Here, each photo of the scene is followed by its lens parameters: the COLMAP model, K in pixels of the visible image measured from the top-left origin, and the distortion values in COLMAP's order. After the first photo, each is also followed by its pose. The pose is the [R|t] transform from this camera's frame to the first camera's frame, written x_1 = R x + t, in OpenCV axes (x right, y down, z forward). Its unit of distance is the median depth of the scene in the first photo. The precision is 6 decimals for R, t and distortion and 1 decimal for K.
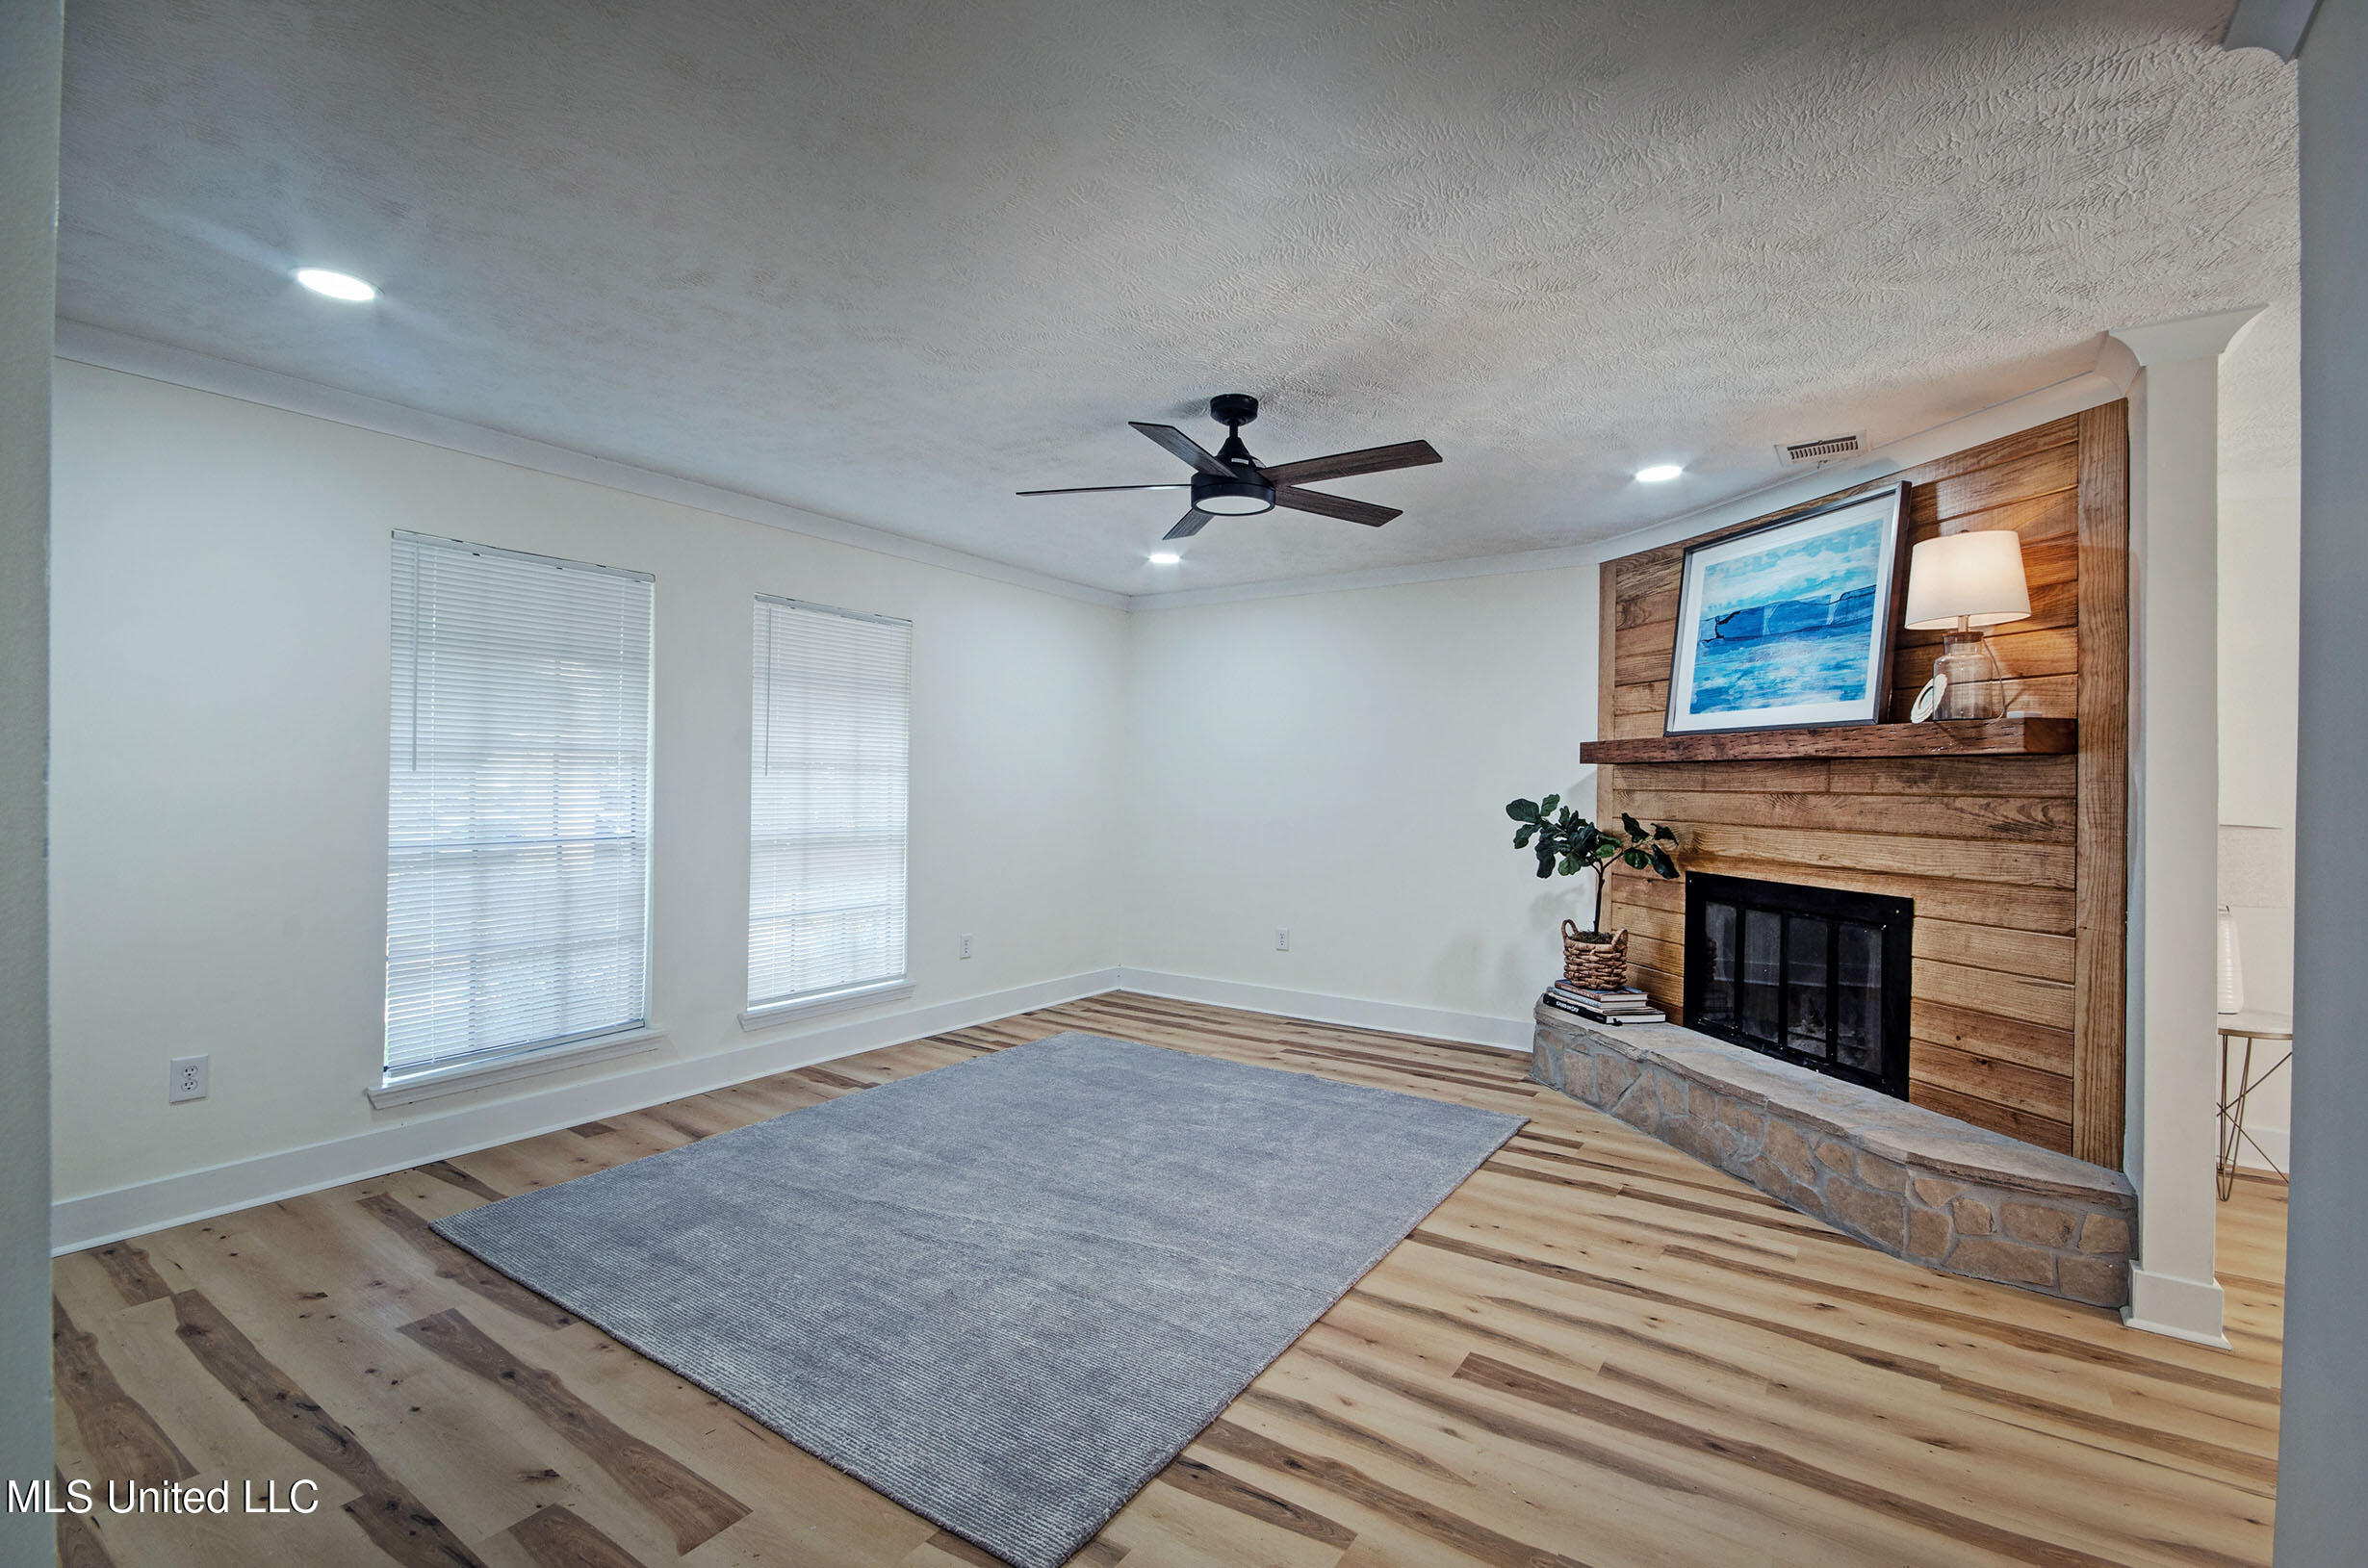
lens RADIAL K [[1022.4, 0, 1184.0], [0, 1022.4, 784.0], [0, 0, 1]] dist [0.003083, 0.000238]
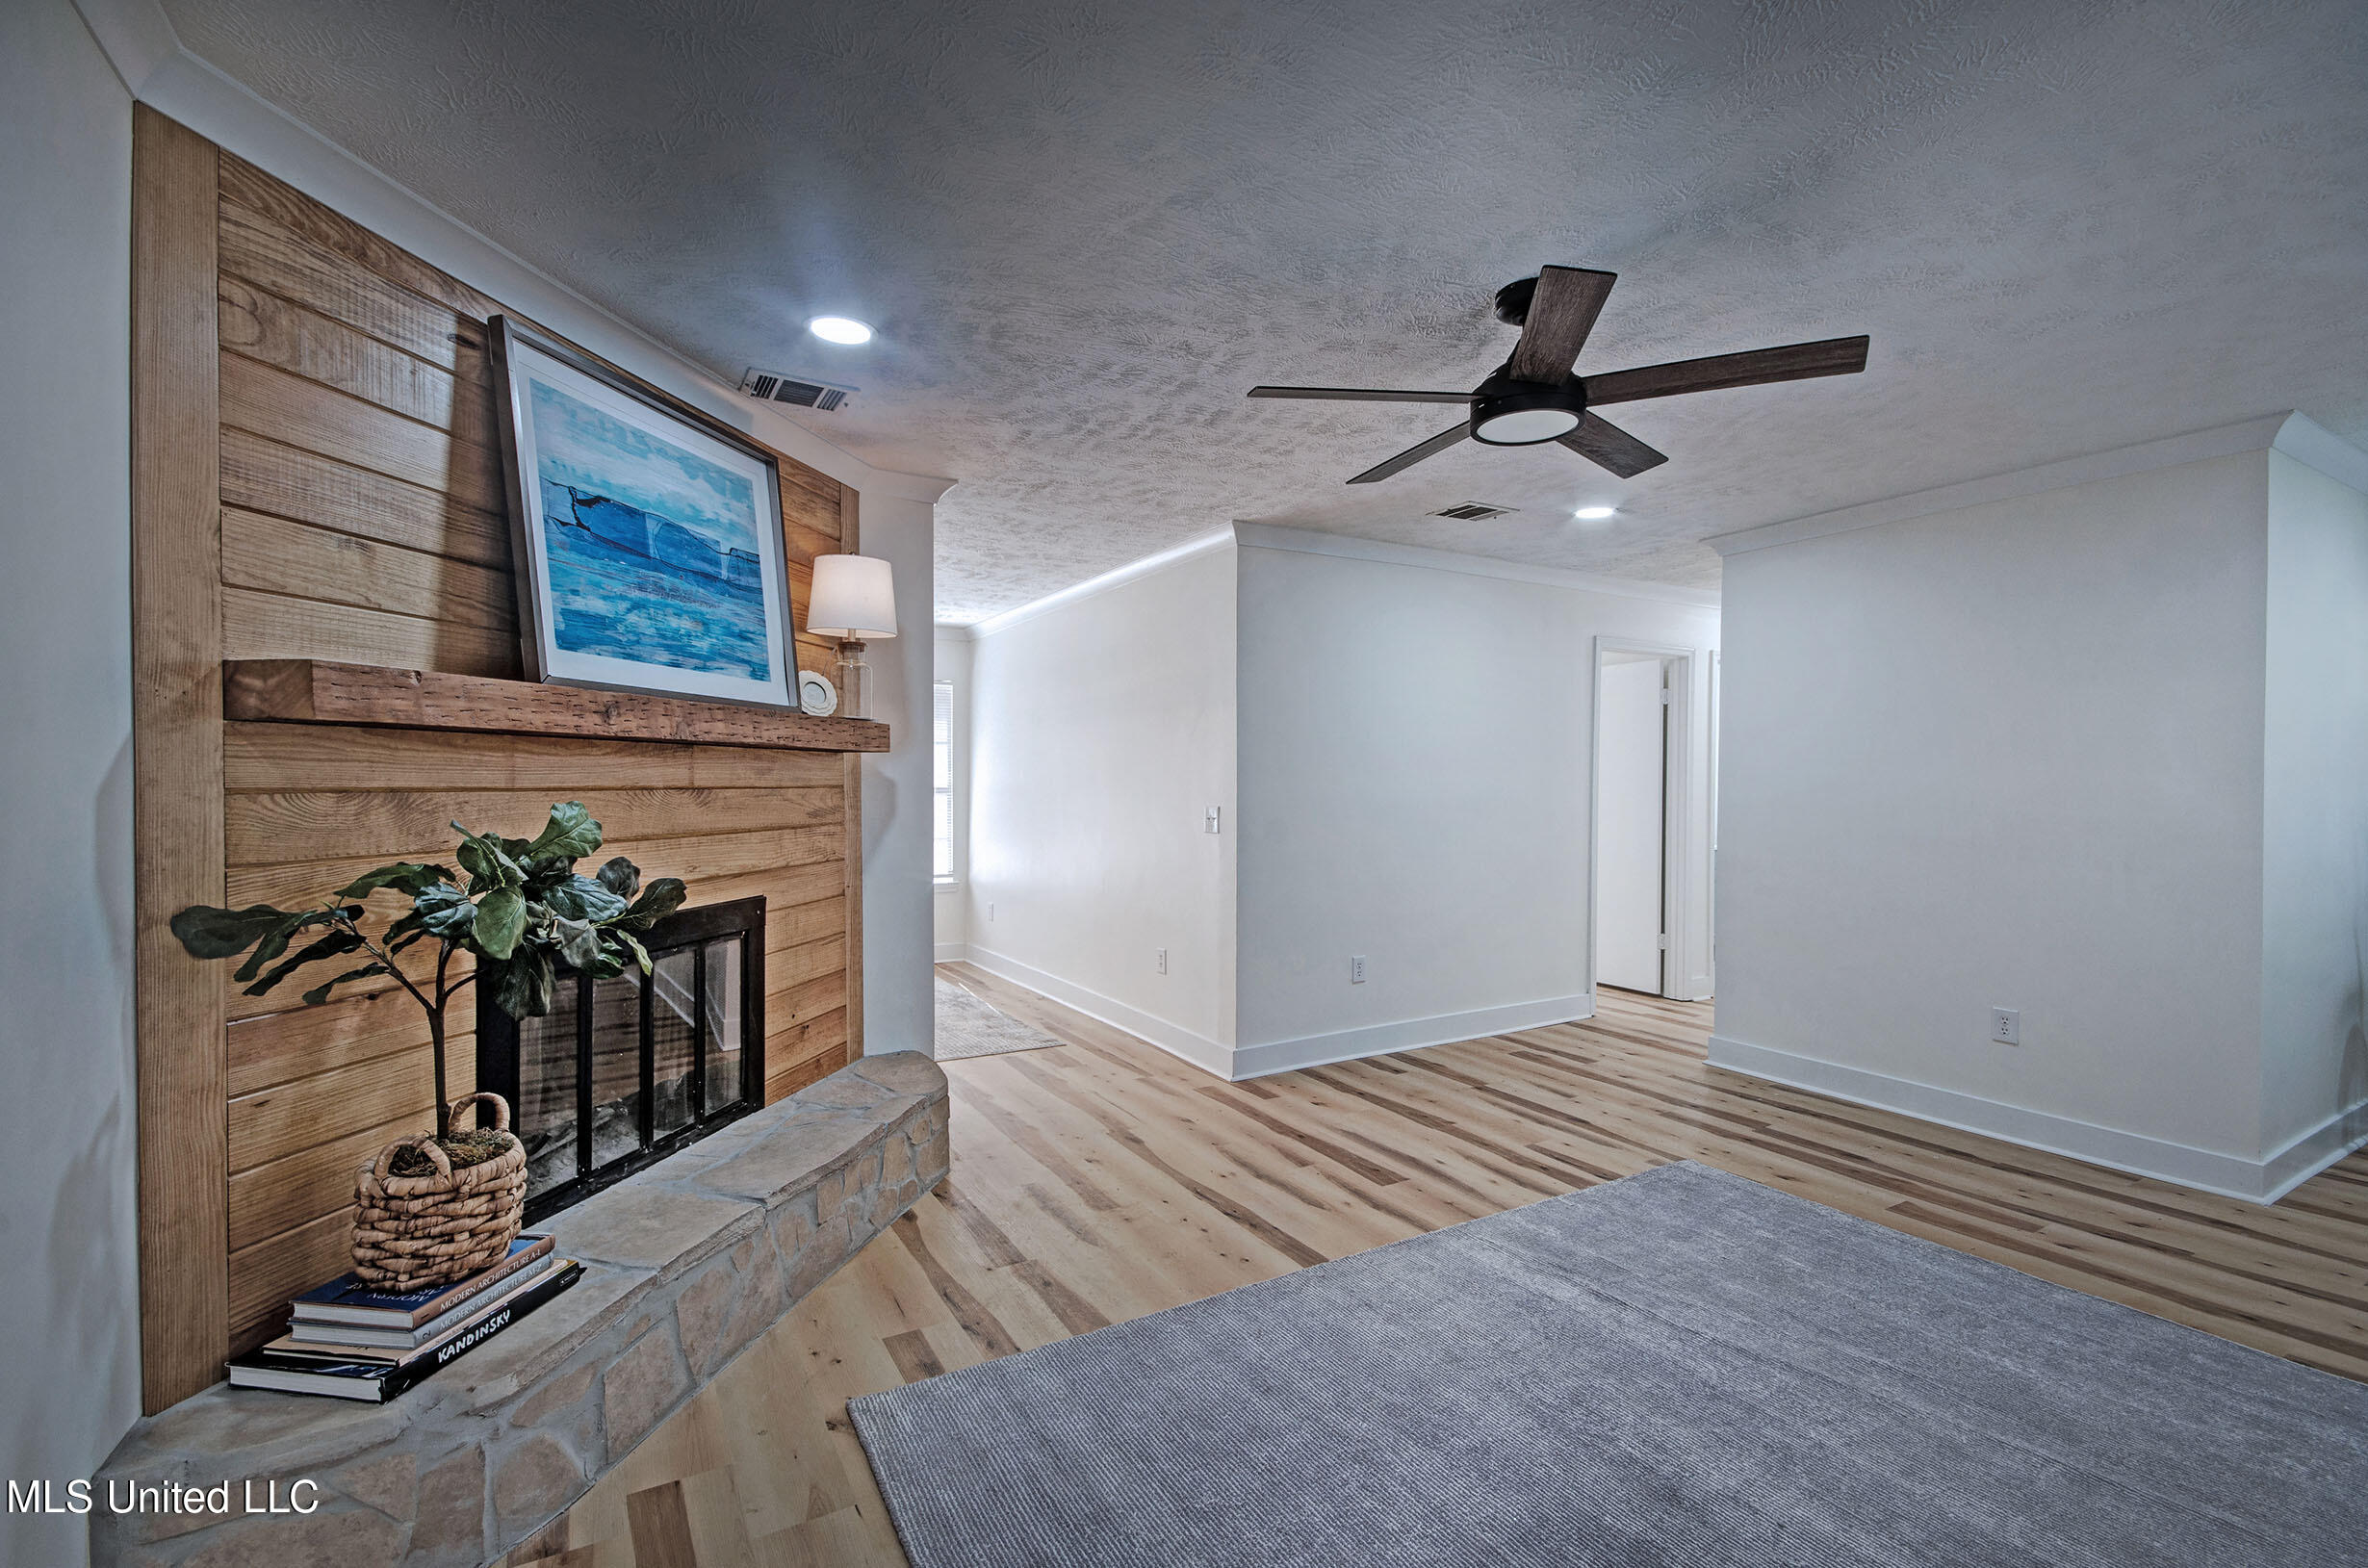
lens RADIAL K [[1022.4, 0, 1184.0], [0, 1022.4, 784.0], [0, 0, 1]] dist [0.003083, 0.000238]
pose [[-0.895782, -0.015130, 0.444235, -0.065390], [-0.012465, 0.999883, 0.008919, -0.005565], [-0.444318, 0.002452, -0.895866, 1.686183]]
